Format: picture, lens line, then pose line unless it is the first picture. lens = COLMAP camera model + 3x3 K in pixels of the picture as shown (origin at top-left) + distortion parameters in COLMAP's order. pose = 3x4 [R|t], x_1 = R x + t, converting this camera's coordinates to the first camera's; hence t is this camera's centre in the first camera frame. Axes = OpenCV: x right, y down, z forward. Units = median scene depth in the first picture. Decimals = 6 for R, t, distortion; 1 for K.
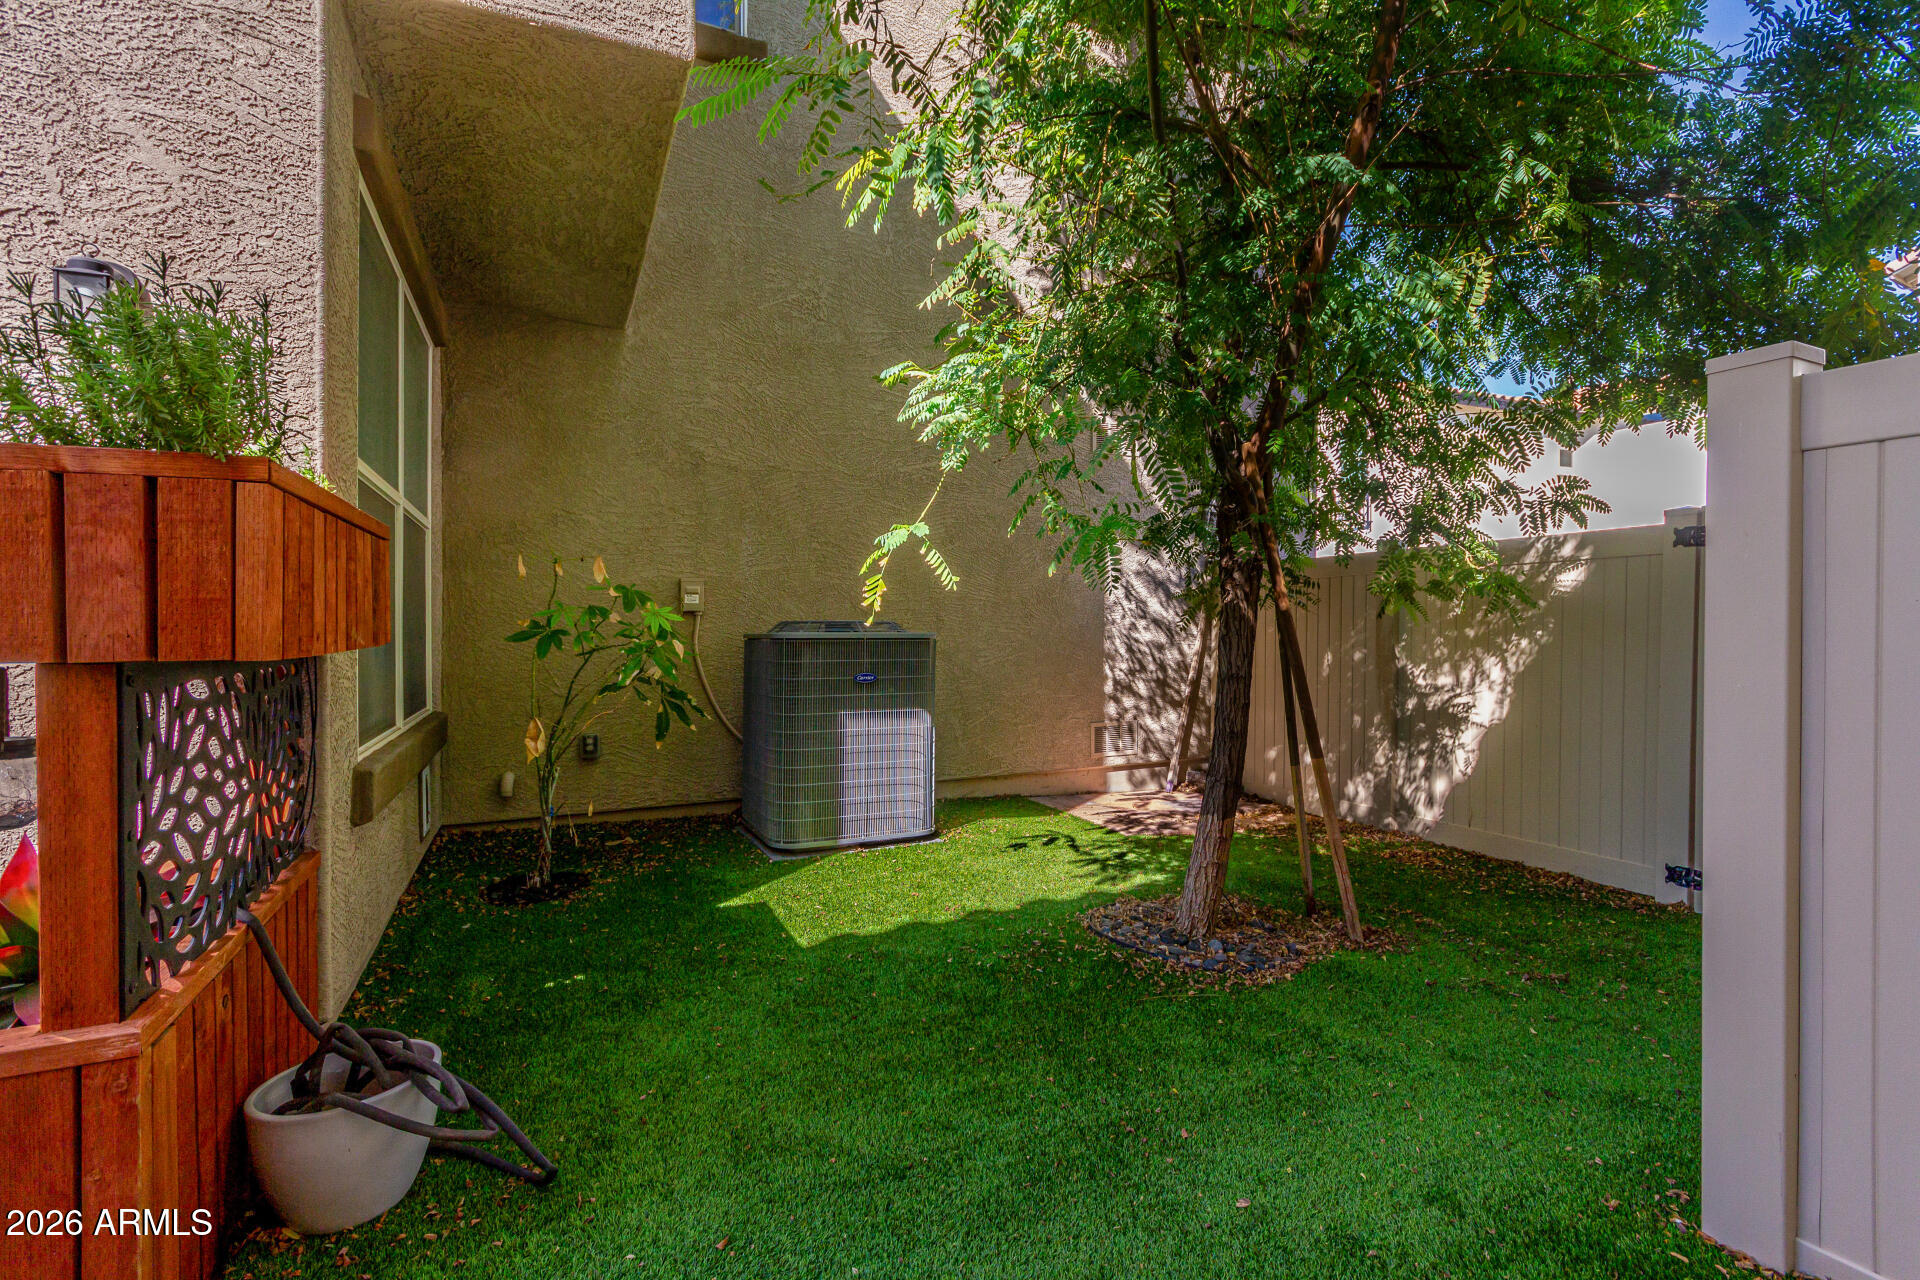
lens RADIAL K [[891.6, 0, 964.0], [0, 891.6, 644.1], [0, 0, 1]] dist [0.003863, 0.000339]
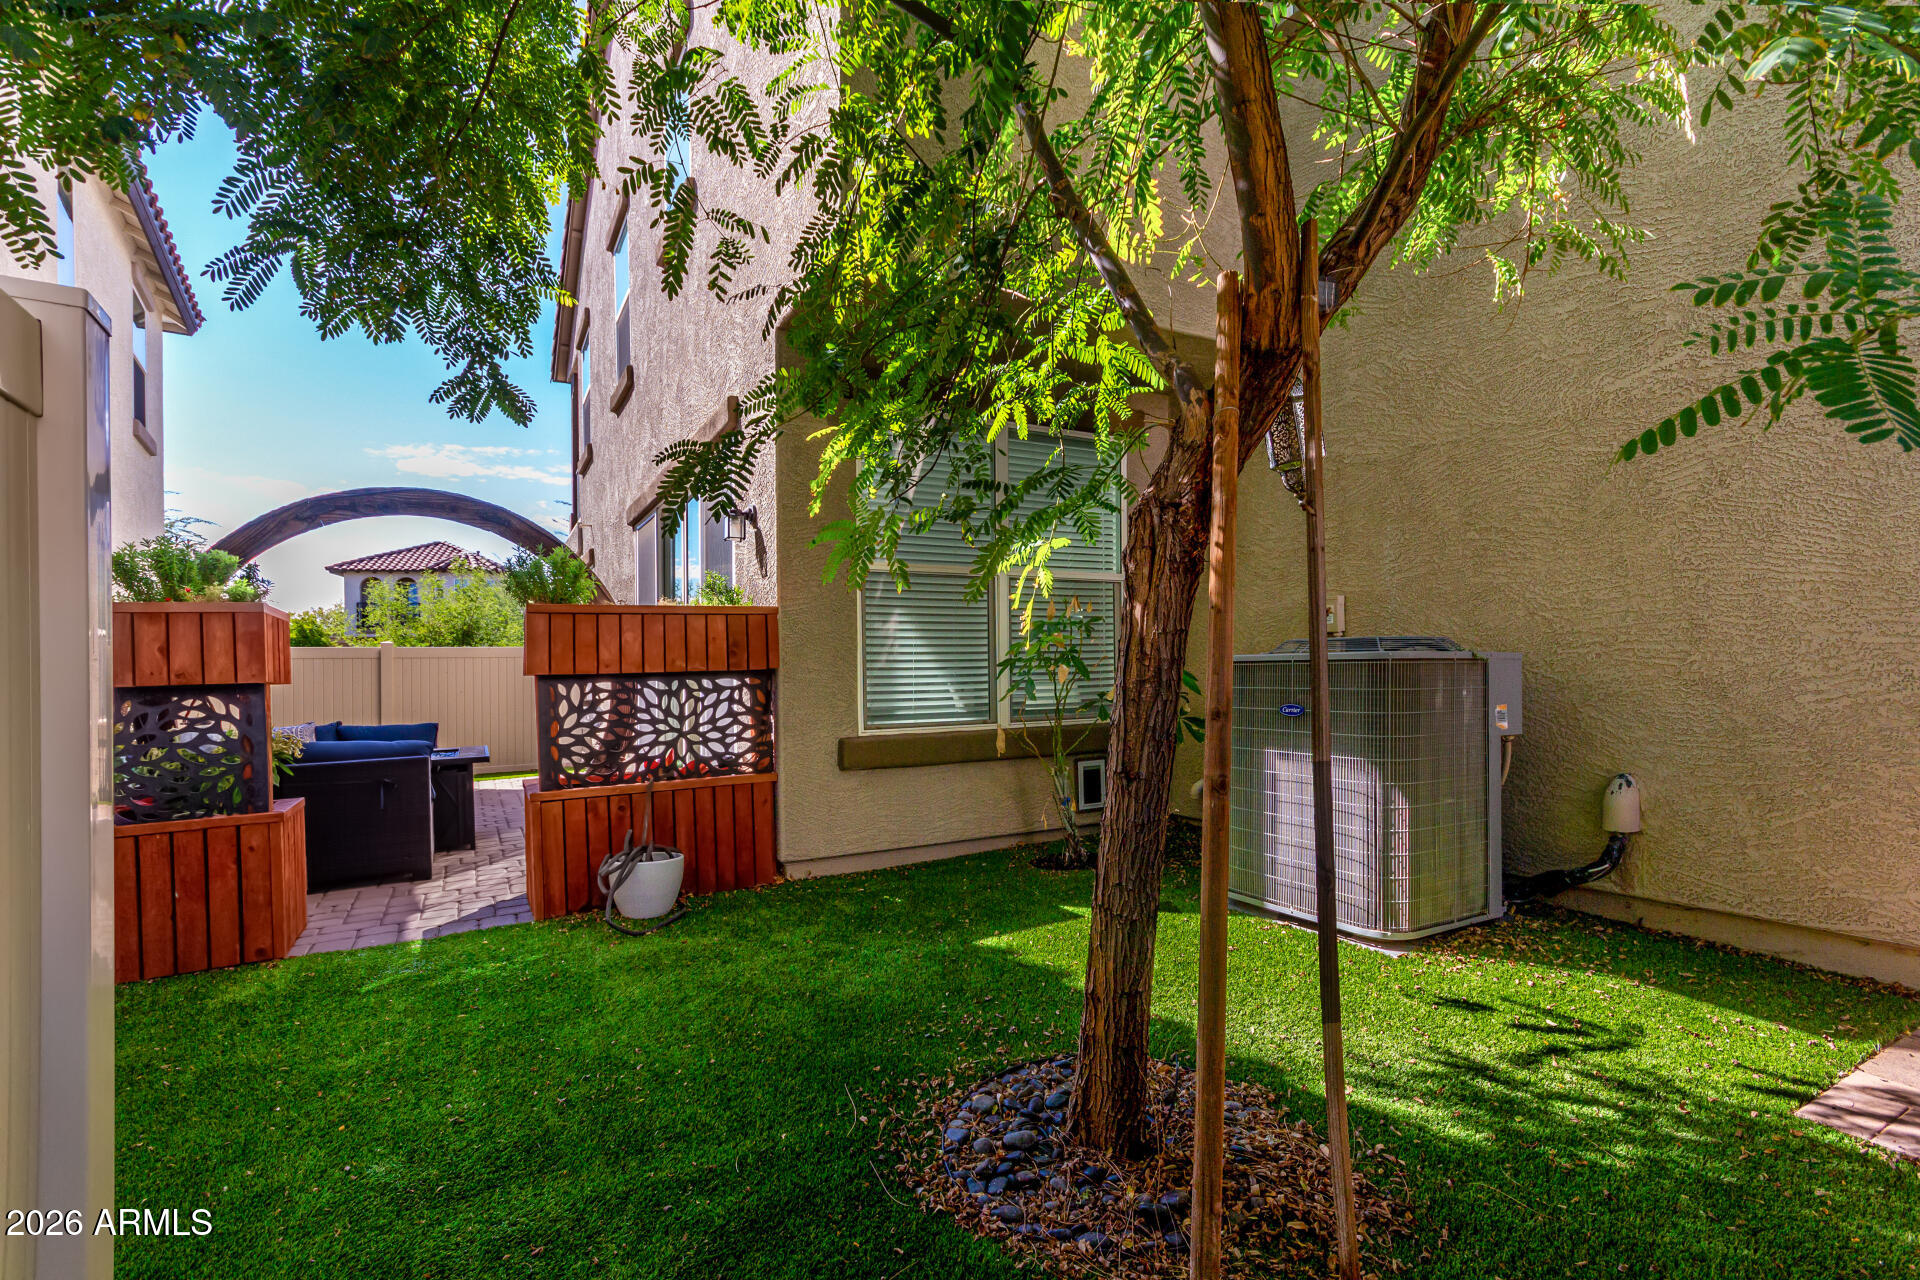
lens RADIAL K [[891.6, 0, 988.2], [0, 891.6, 673.6], [0, 0, 1]] dist [0.003863, 0.000339]
pose [[0.069120, 0.003212, -0.997603, 0.679184], [0.005042, 0.999981, 0.003569, 0.000263], [0.997596, -0.005276, 0.069102, 0.683266]]
